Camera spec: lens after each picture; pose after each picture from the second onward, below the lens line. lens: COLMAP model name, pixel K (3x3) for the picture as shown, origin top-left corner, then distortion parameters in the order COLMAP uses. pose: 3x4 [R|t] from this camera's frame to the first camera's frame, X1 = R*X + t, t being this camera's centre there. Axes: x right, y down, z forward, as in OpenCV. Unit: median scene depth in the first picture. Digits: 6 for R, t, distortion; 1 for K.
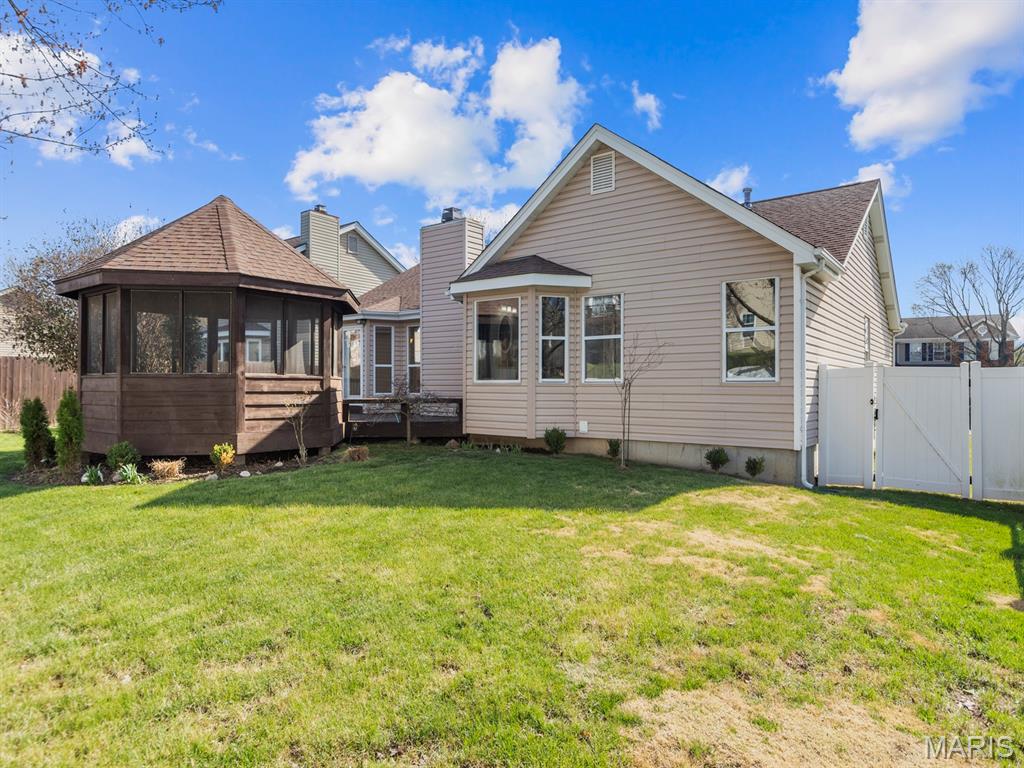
lens RADIAL K [[620.7, 0, 512.0], [0, 620.7, 384.0], [0, 0, 1]] dist [0.000457, 0.000447]
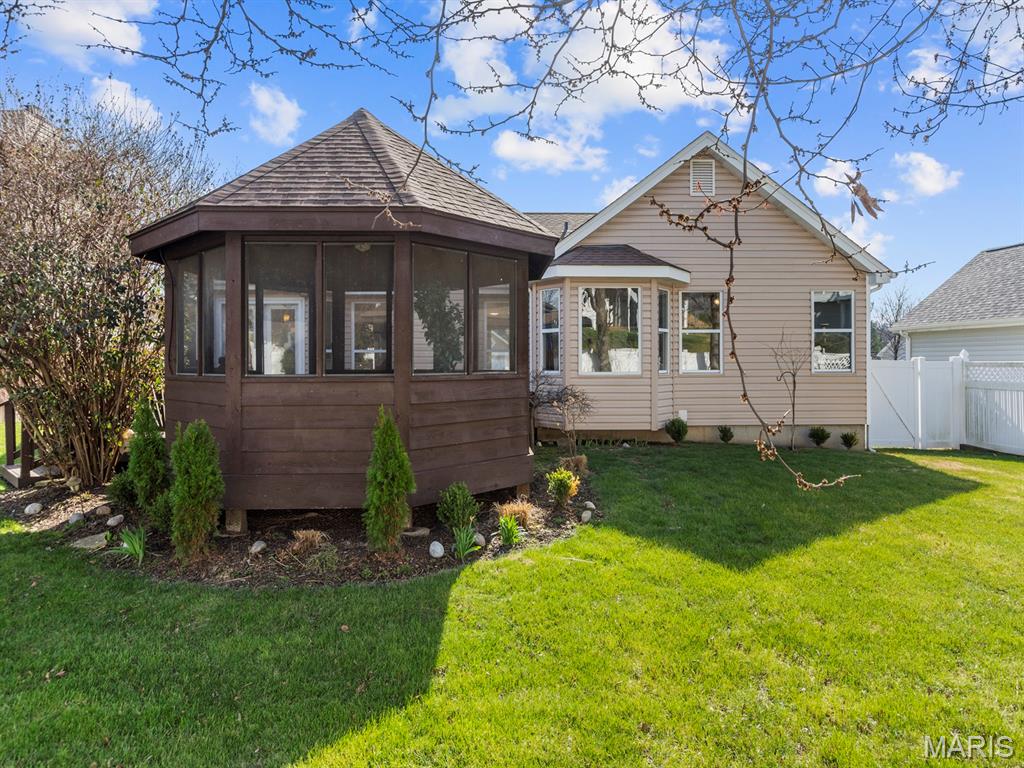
lens RADIAL K [[618.5, 0, 511.9], [0, 618.5, 366.7], [0, 0, 1]] dist [0.000197, -0.000123]
pose [[0.779220, -0.009660, 0.626676, -0.789071], [0.002594, 0.999922, 0.012188, -0.028163], [-0.626745, -0.007872, 0.779185, 0.376760]]
